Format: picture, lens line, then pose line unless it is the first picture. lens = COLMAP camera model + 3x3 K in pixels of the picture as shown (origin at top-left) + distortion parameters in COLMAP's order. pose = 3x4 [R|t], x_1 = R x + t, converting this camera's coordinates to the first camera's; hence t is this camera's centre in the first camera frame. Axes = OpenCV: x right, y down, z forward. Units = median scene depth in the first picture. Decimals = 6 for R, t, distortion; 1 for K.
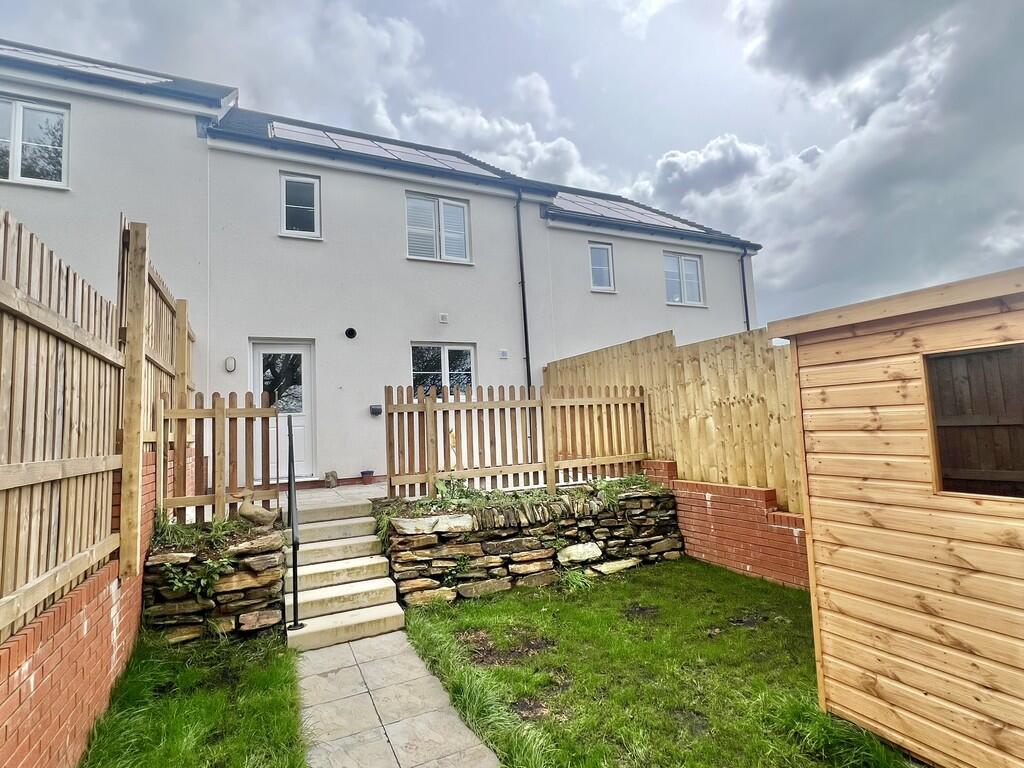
lens RADIAL K [[505.1, 0, 510.3], [0, 505.1, 383.1], [0, 0, 1]] dist [-0.004268, 0.000666]
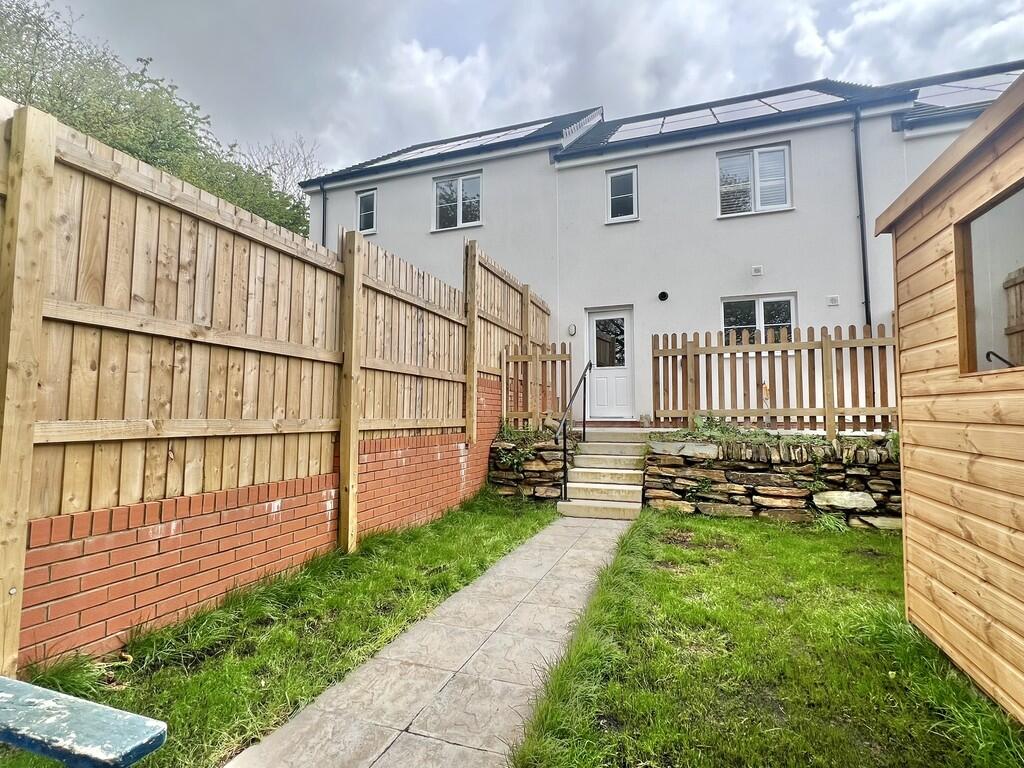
lens RADIAL K [[505.1, 0, 510.8], [0, 505.1, 380.0], [0, 0, 1]] dist [-0.004268, 0.000666]
pose [[0.707555, -0.001011, -0.706658, 0.385990], [0.029943, 0.999144, 0.028551, 0.074466], [0.706024, -0.041361, 0.706979, -0.092072]]
